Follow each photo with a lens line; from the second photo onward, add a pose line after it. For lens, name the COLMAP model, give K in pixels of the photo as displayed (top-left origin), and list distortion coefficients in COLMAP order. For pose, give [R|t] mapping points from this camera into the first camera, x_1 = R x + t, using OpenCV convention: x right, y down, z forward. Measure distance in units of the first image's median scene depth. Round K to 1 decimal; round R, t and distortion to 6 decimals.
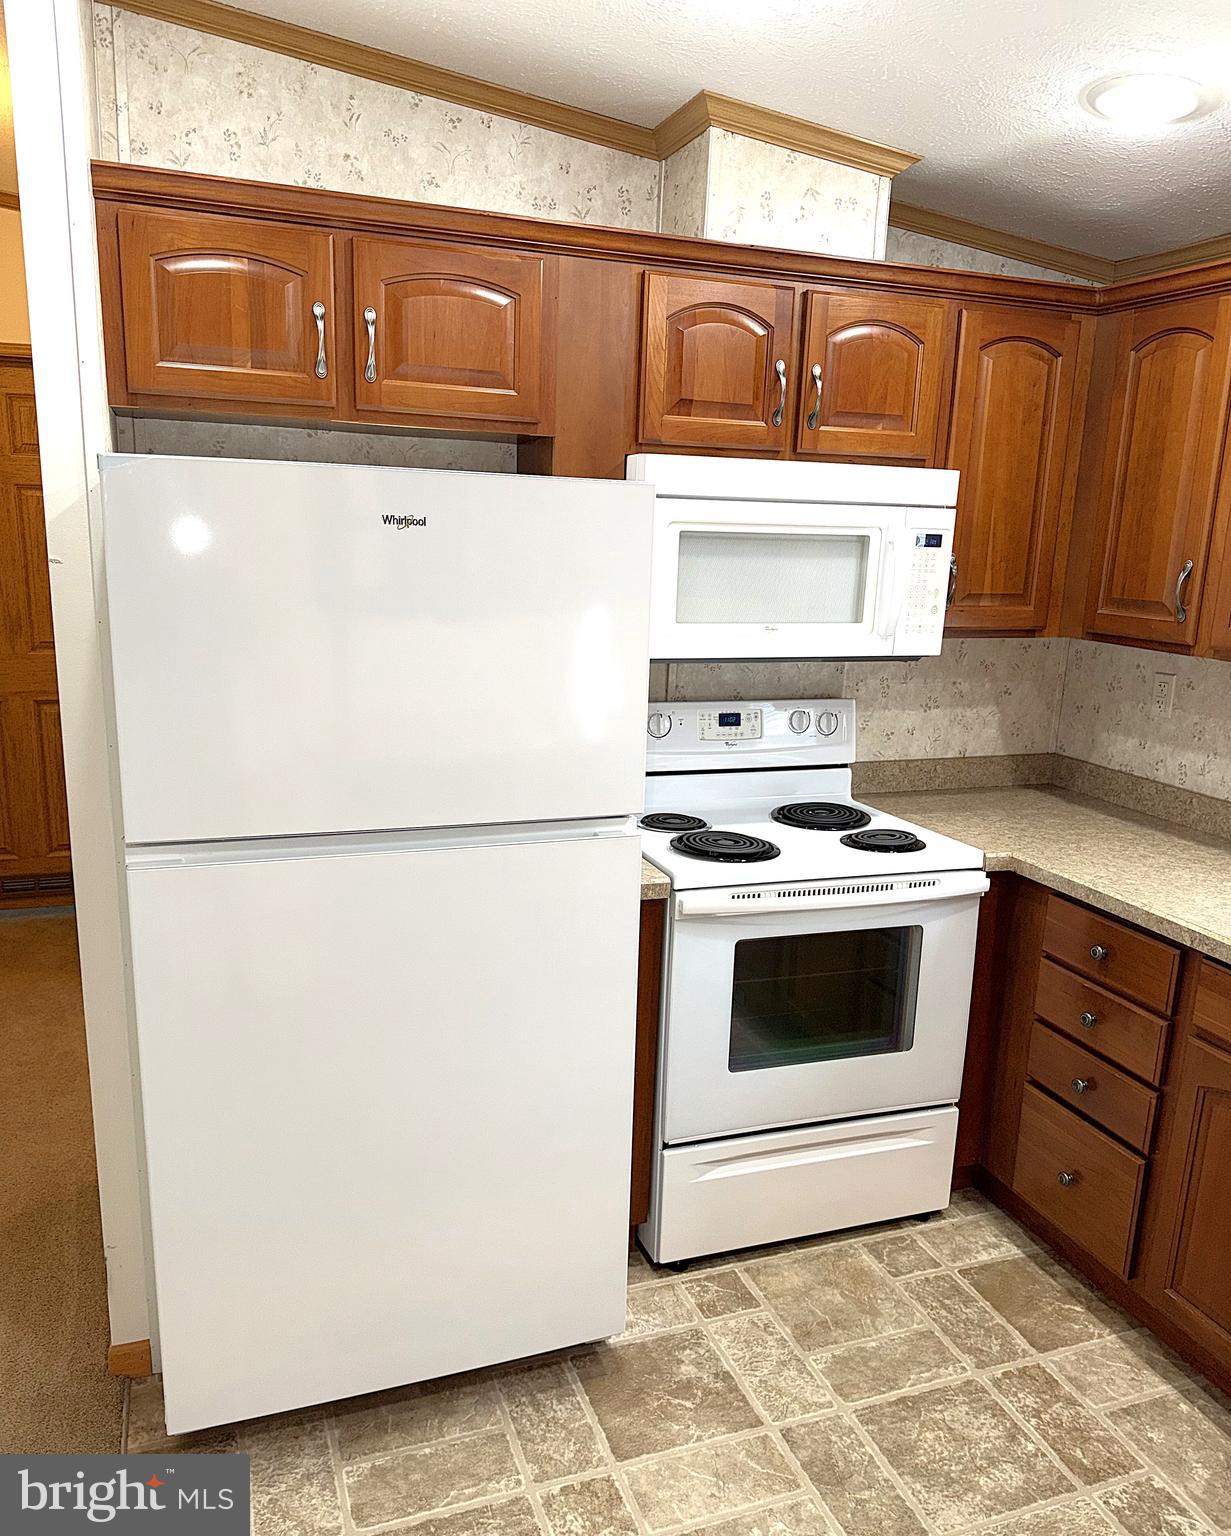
lens RADIAL K [[1175.9, 0, 618.7], [0, 1175.9, 810.4], [0, 0, 1]] dist [0.022806, -0.036306]
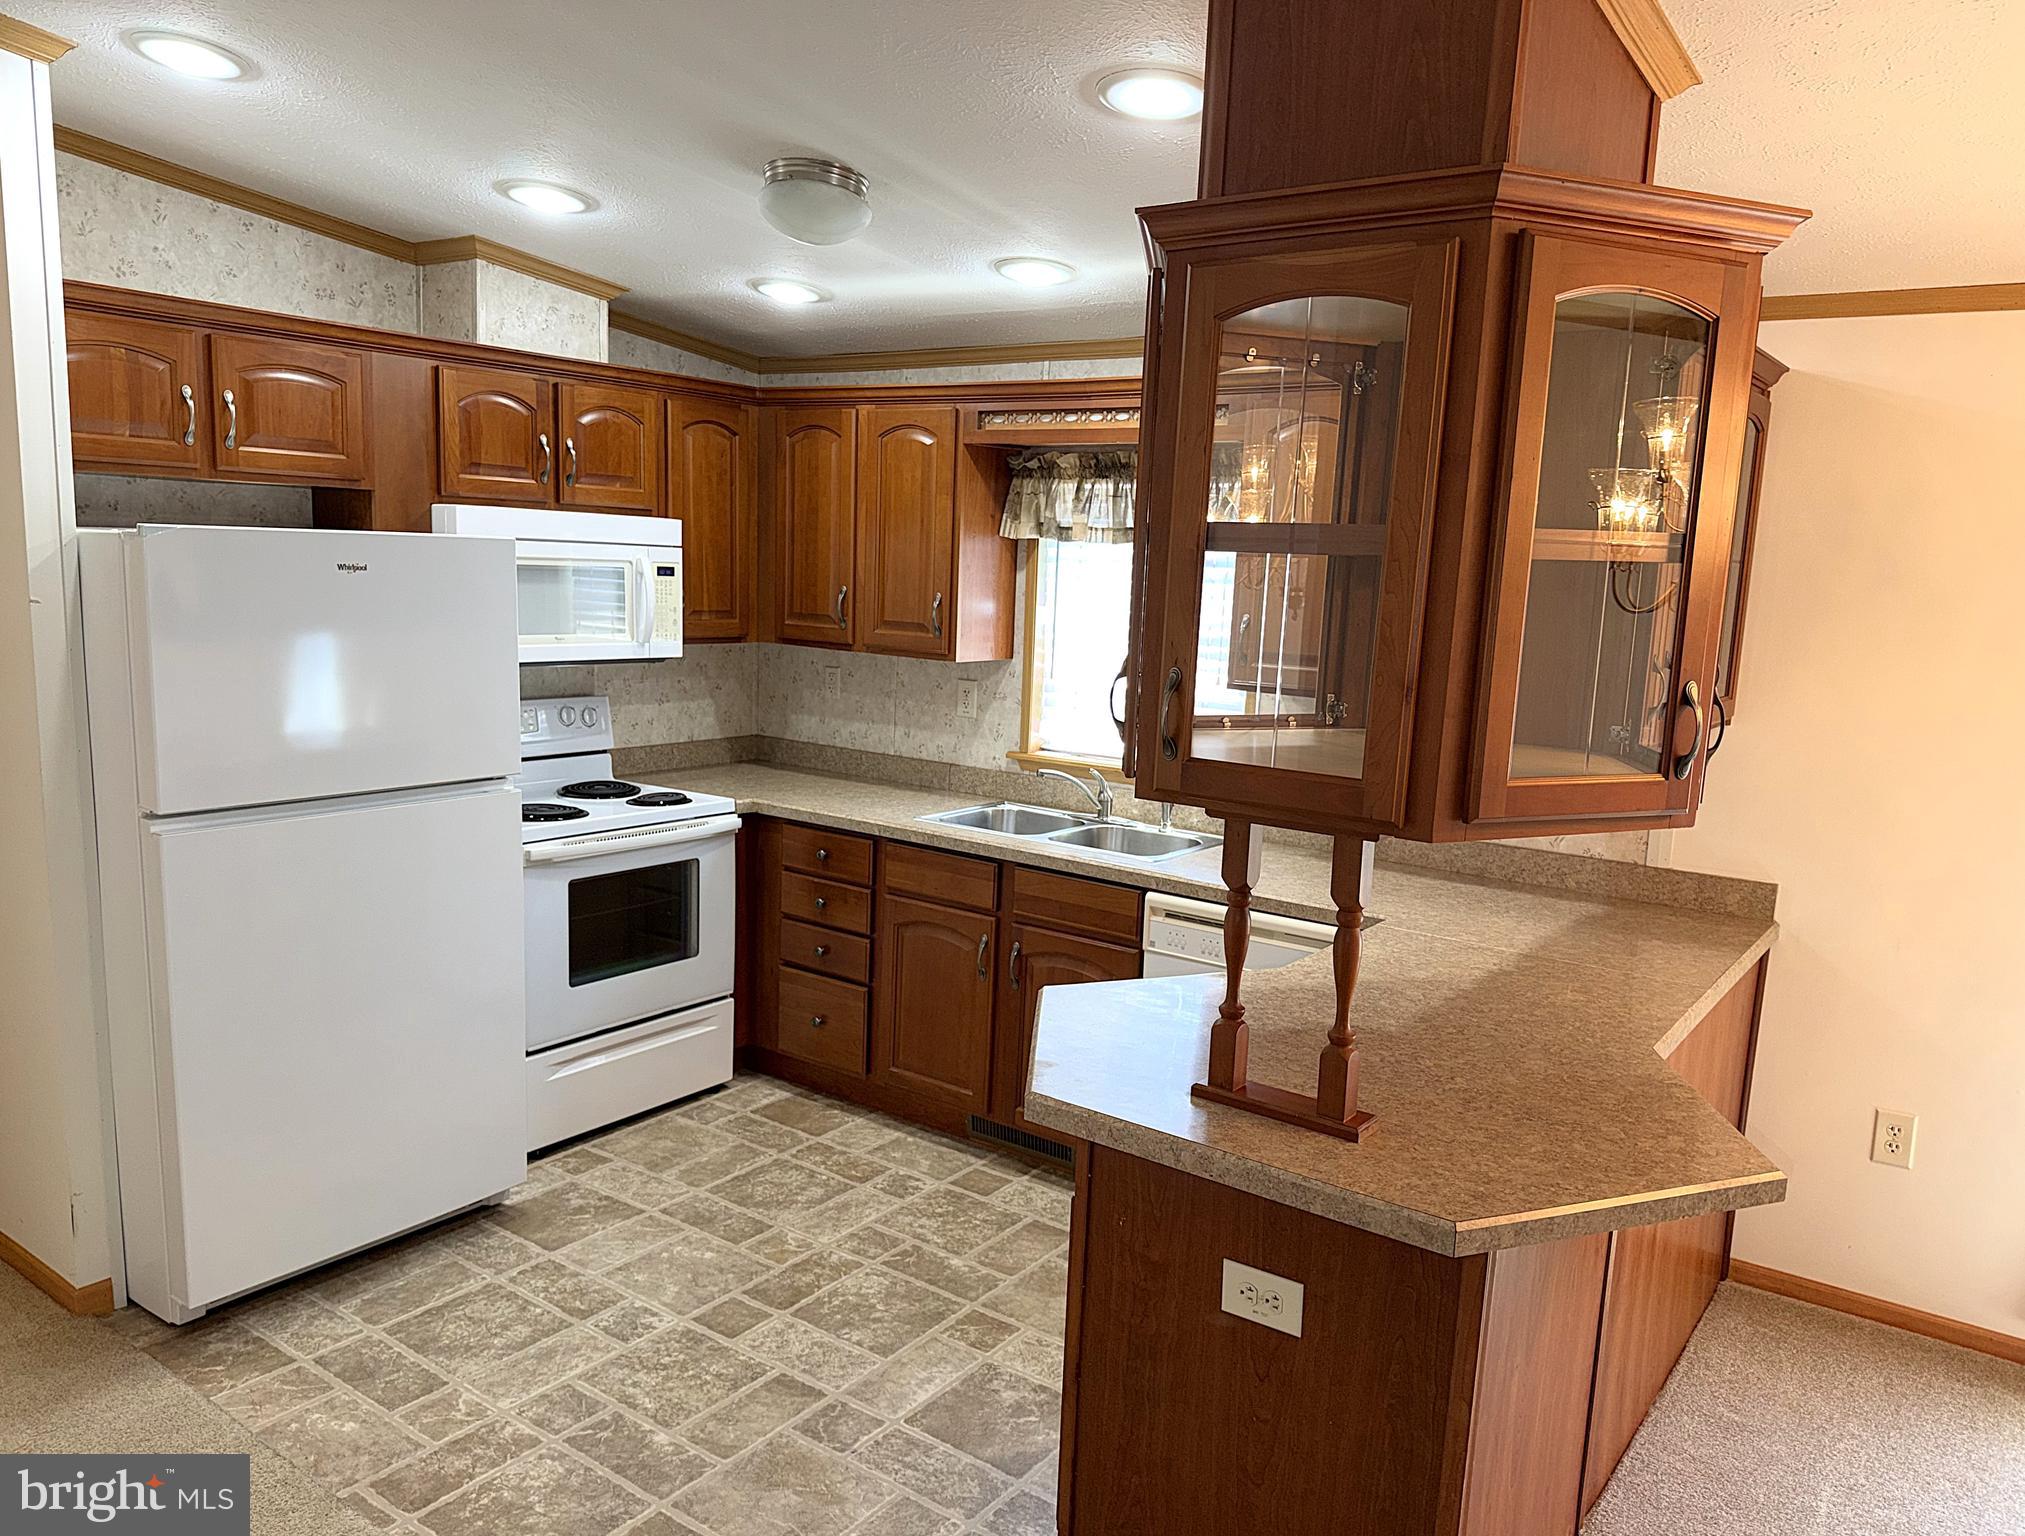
lens RADIAL K [[1470.4, 0, 993.6], [0, 1470.4, 805.5], [0, 0, 1]] dist [0.159513, -0.287722]
pose [[0.837464, -0.093543, 0.538428, -0.388028], [0.118856, 0.992834, -0.012379, 0.107362], [-0.533412, 0.074362, 0.842581, -0.647621]]
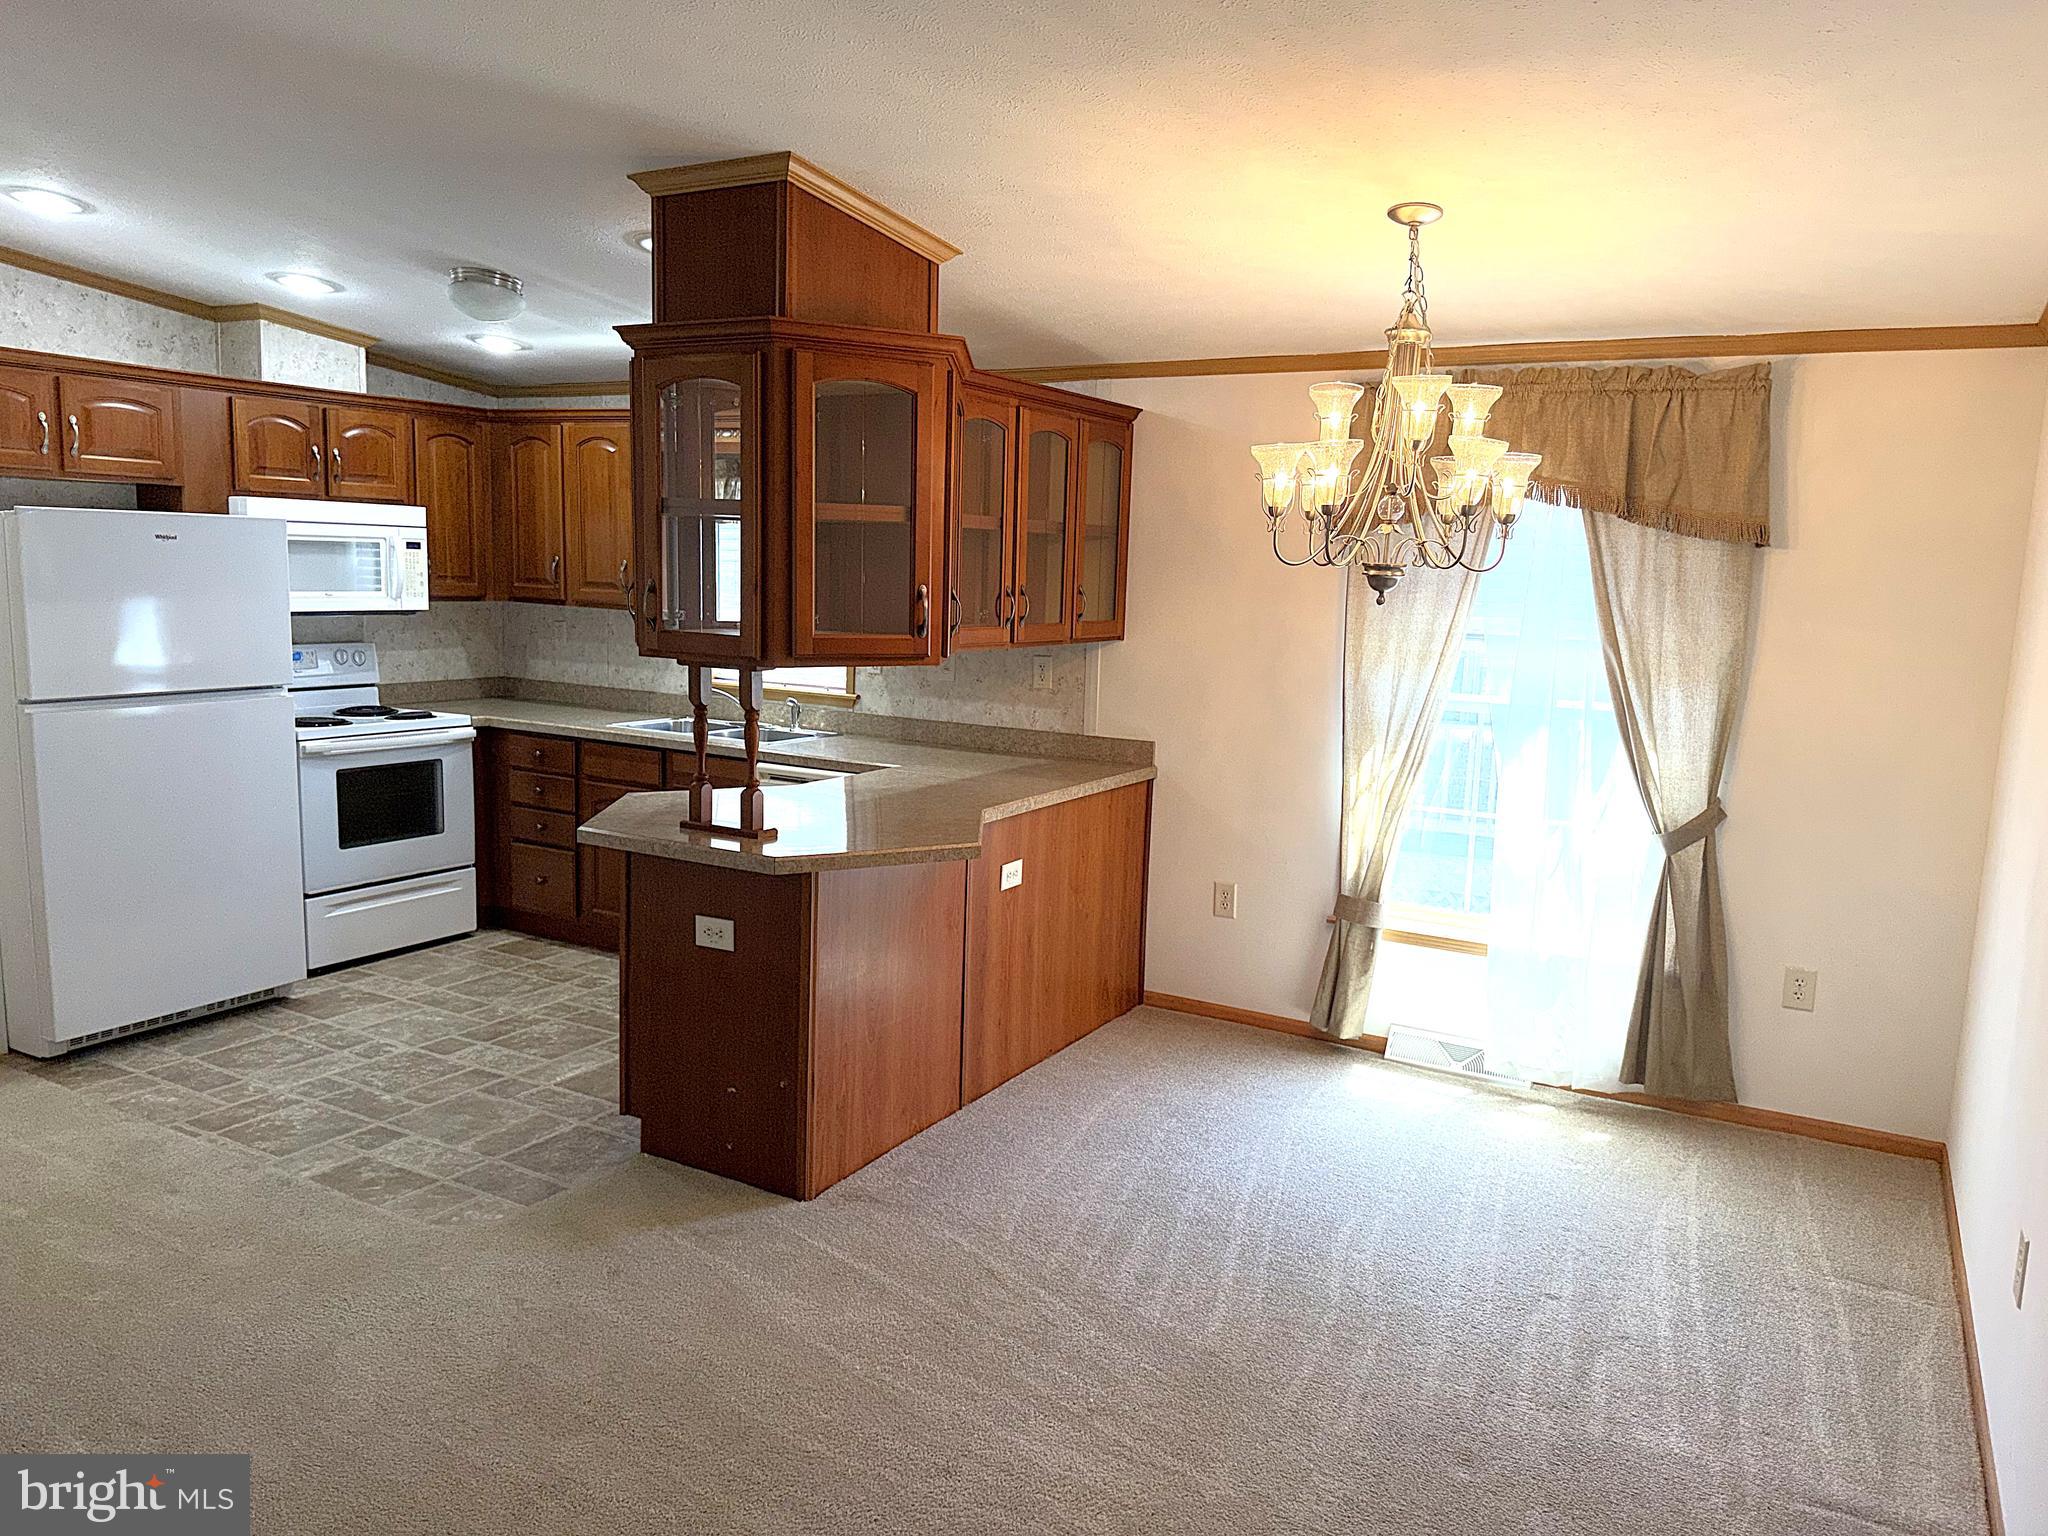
lens RADIAL K [[1459.2, 0, 1016.8], [0, 1459.2, 775.5], [0, 0, 1]] dist [0.063542, -0.078709]
pose [[0.771379, -0.101416, 0.628243, -0.511399], [0.144547, 0.989338, -0.017773, 0.311993], [-0.619743, 0.104521, 0.777814, -1.377813]]
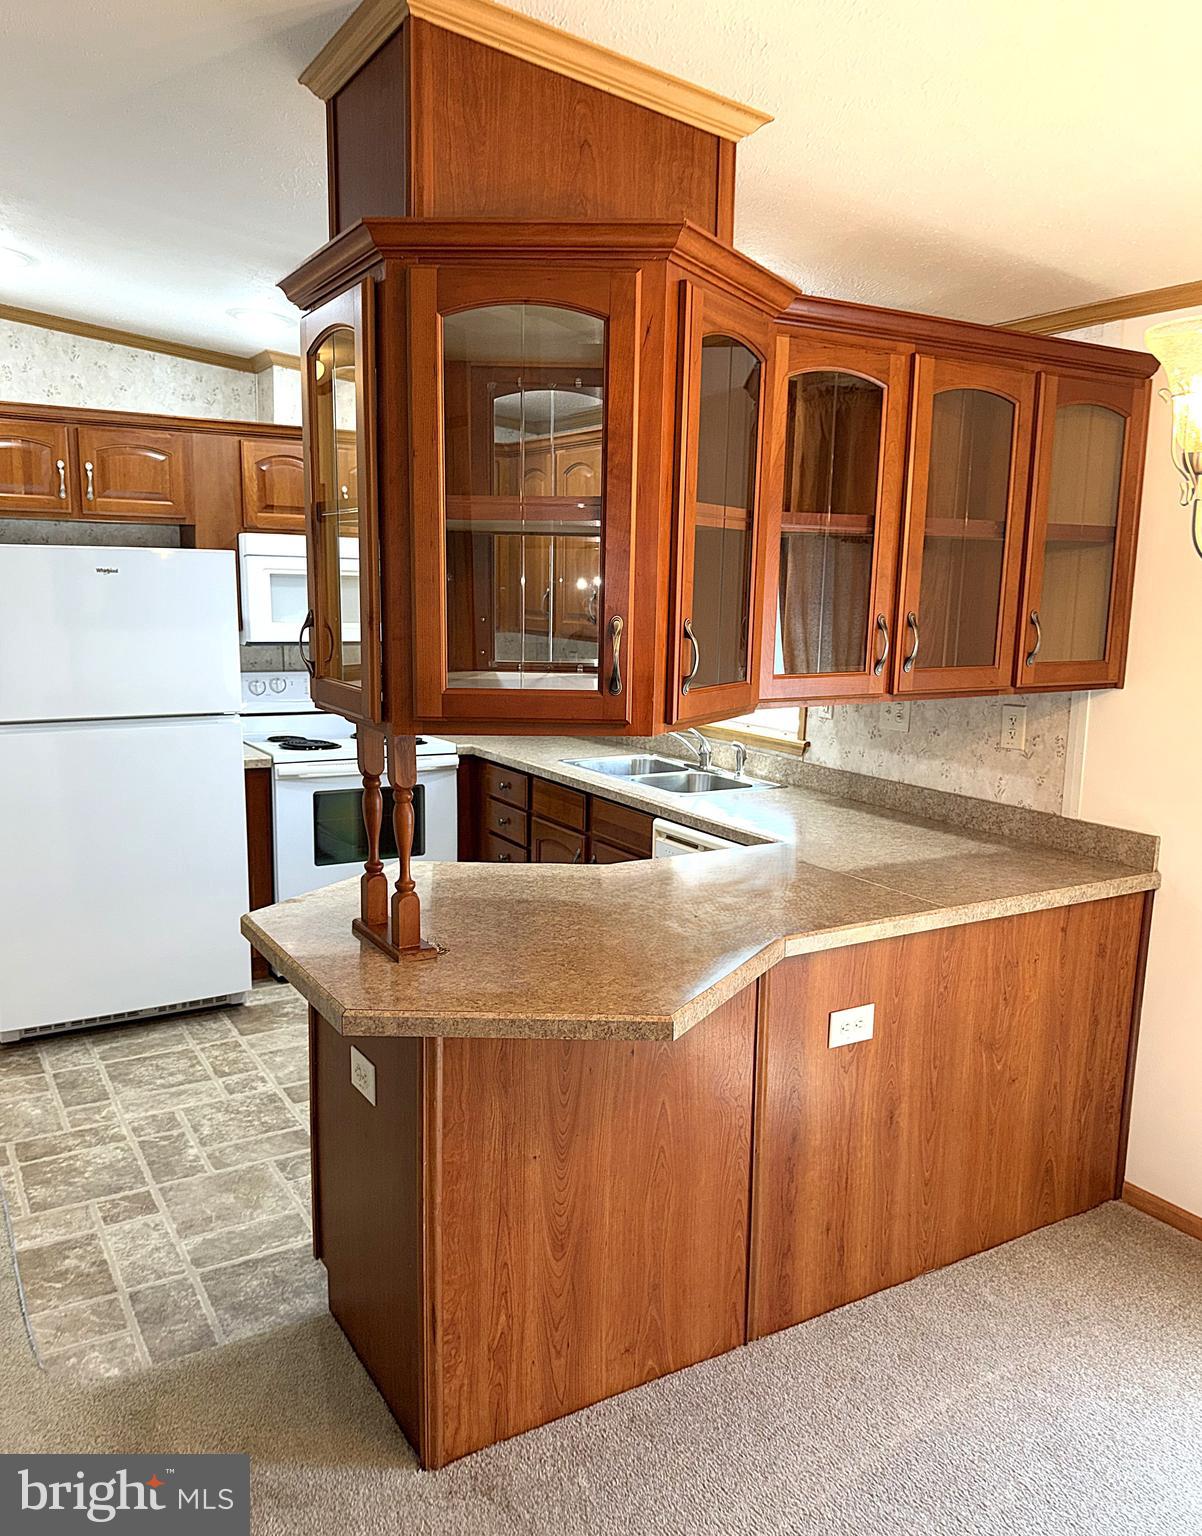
lens RADIAL K [[1181.0, 0, 596.3], [0, 1181.0, 788.1], [0, 0, 1]] dist [0.121872, -0.227540]
pose [[0.983961, -0.047935, 0.171823, 0.223605], [0.057676, 0.996972, -0.052153, 0.234347], [-0.168803, 0.061227, 0.983746, -0.951610]]
